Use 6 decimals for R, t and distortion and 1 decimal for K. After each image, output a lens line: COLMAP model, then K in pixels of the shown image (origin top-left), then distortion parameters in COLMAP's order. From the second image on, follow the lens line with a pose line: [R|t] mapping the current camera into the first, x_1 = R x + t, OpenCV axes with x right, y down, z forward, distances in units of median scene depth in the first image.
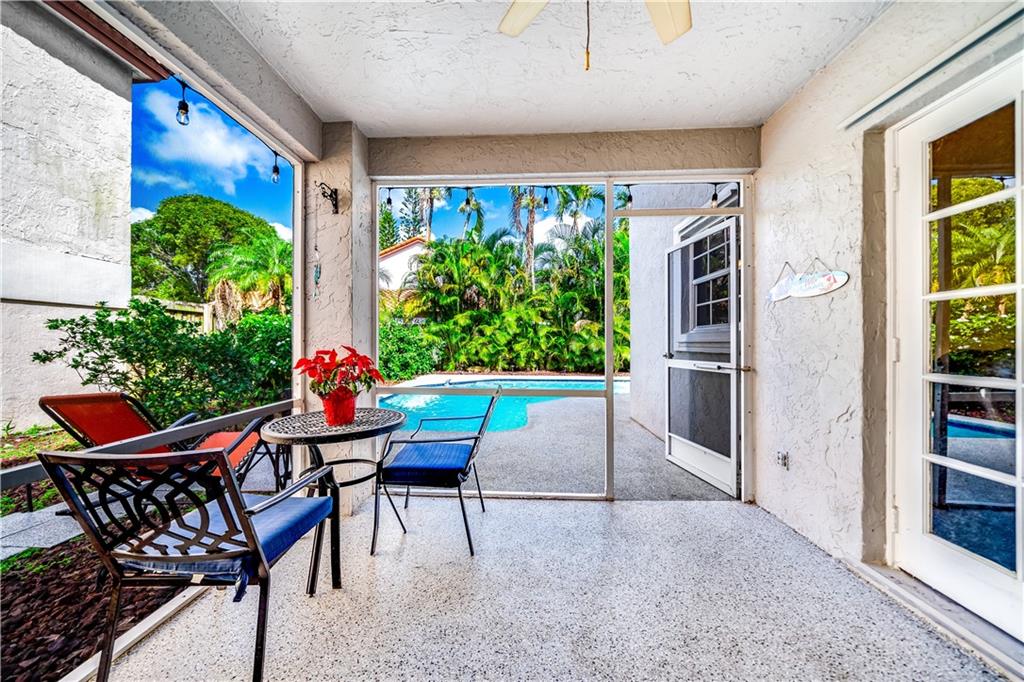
lens RADIAL K [[343.3, 0, 512.0], [0, 343.3, 341.0], [0, 0, 1]] dist [0.000450, 0.000013]
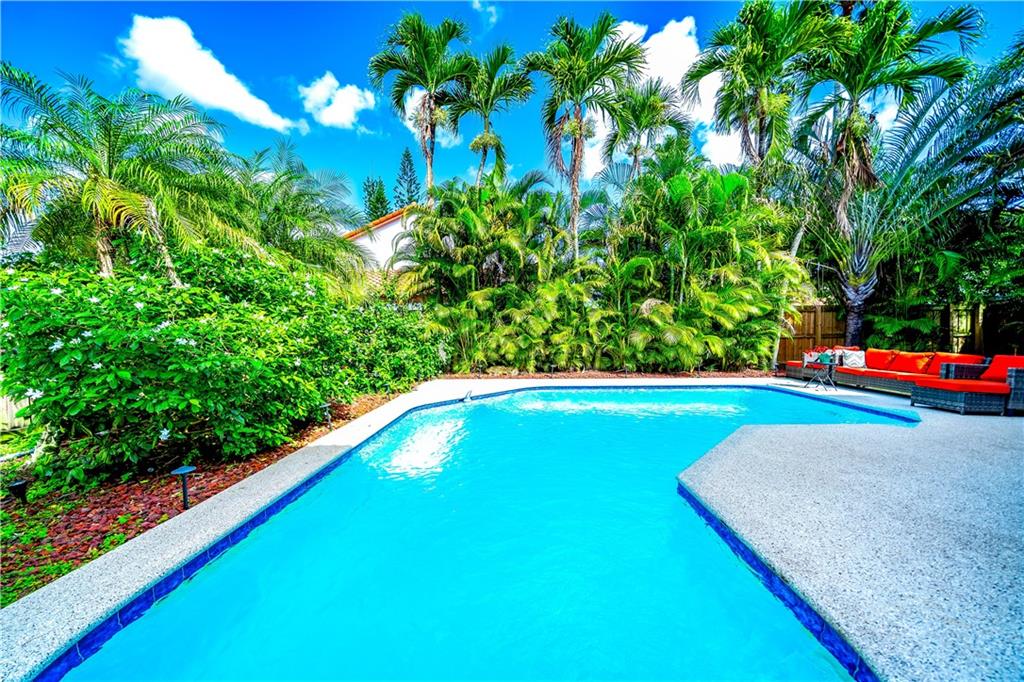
lens RADIAL K [[355.5, 0, 506.5], [0, 355.5, 341.0], [0, 0, 1]] dist [-0.000654, -0.000183]
pose [[0.999713, -0.013634, -0.019712, -0.075627], [0.014179, 0.999514, 0.027770, 0.000027], [0.019323, -0.028041, 0.999420, 0.268104]]
